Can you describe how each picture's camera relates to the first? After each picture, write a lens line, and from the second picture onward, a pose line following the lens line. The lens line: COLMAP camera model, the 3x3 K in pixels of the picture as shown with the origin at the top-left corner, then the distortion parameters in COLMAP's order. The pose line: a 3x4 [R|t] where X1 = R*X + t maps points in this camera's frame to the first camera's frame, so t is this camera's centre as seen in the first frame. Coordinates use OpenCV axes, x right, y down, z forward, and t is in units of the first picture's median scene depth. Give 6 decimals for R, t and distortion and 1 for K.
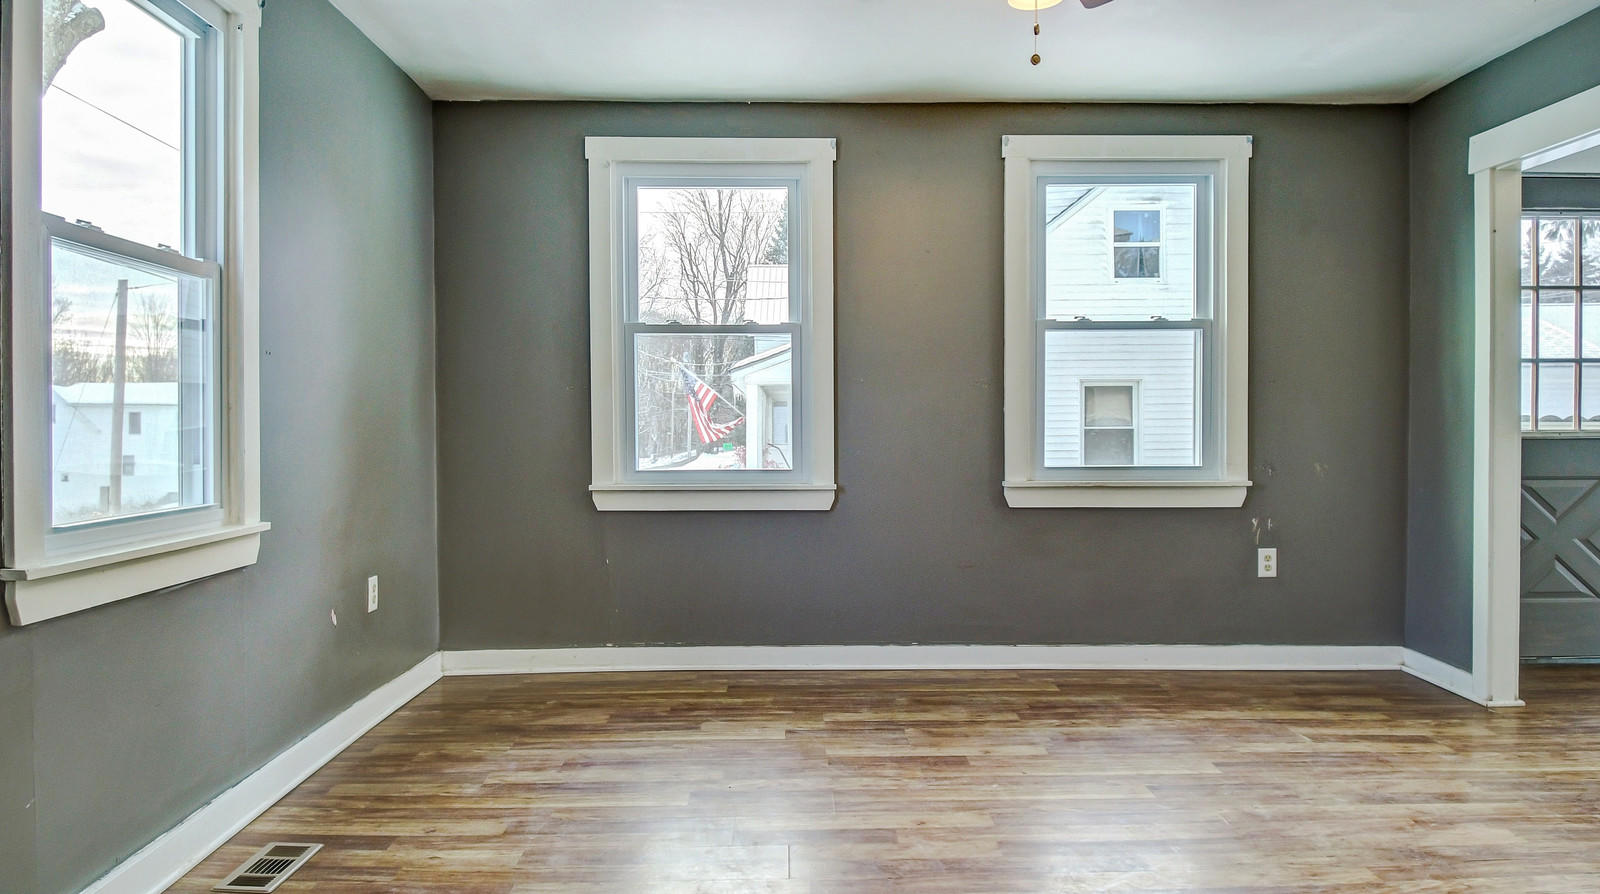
lens RADIAL K [[1111.2, 0, 793.8], [0, 1111.2, 444.9], [0, 0, 1]] dist [0.050744, -0.076993]
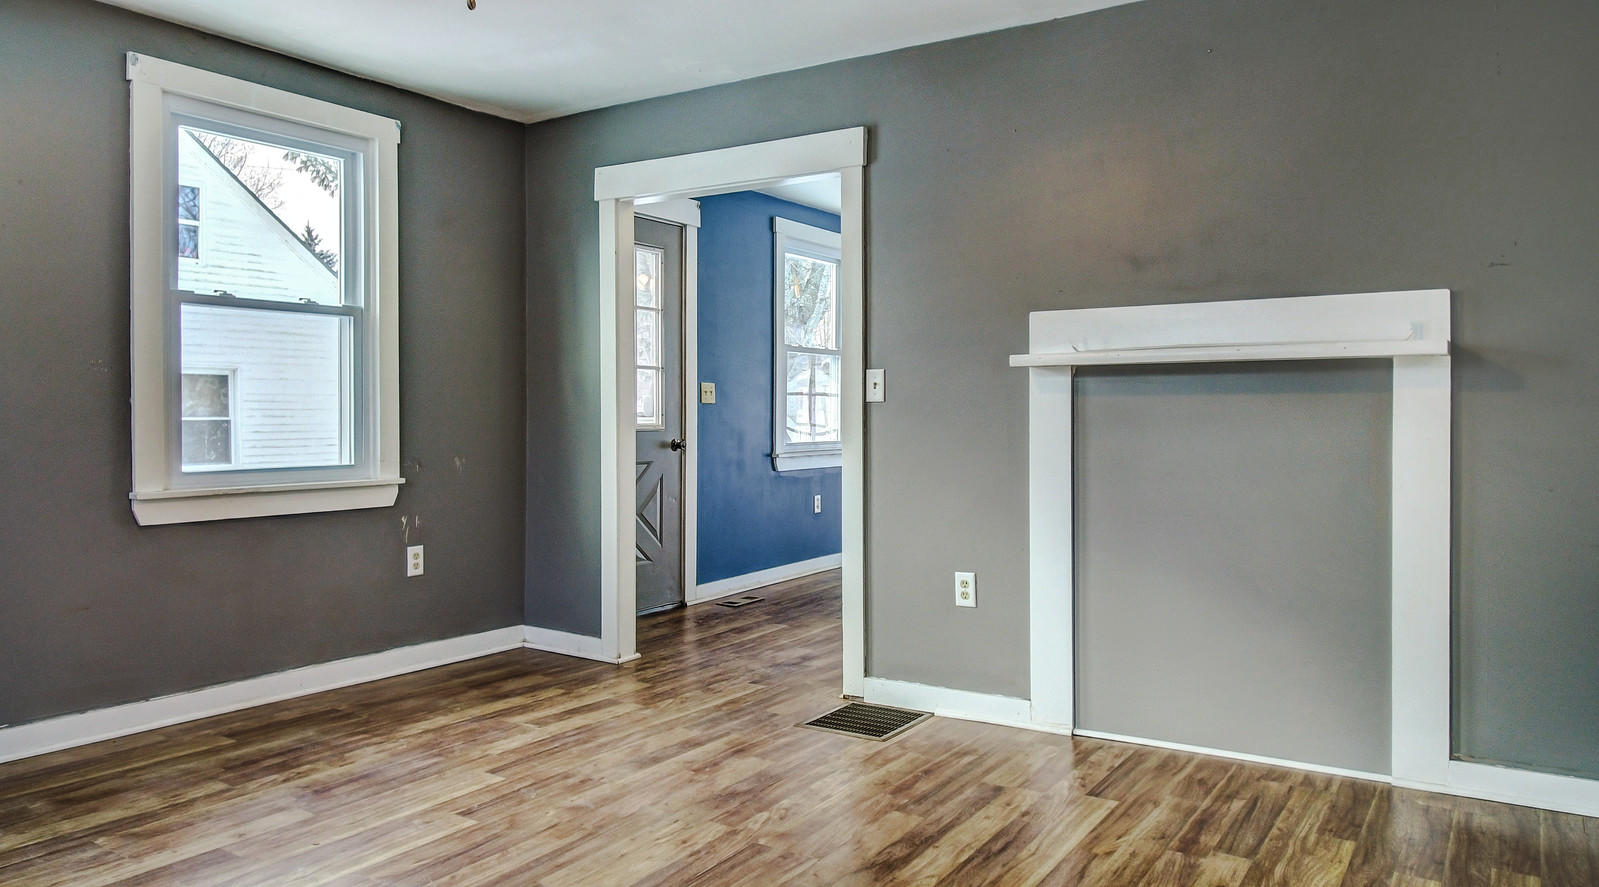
lens RADIAL K [[1122.9, 0, 796.7], [0, 1122.9, 428.4], [0, 0, 1]] dist [0.043687, -0.075615]
pose [[0.552591, -0.008195, 0.833412, -0.248666], [0.013003, 0.999915, 0.001210, -0.008617], [-0.833351, 0.010168, 0.552651, 0.203619]]
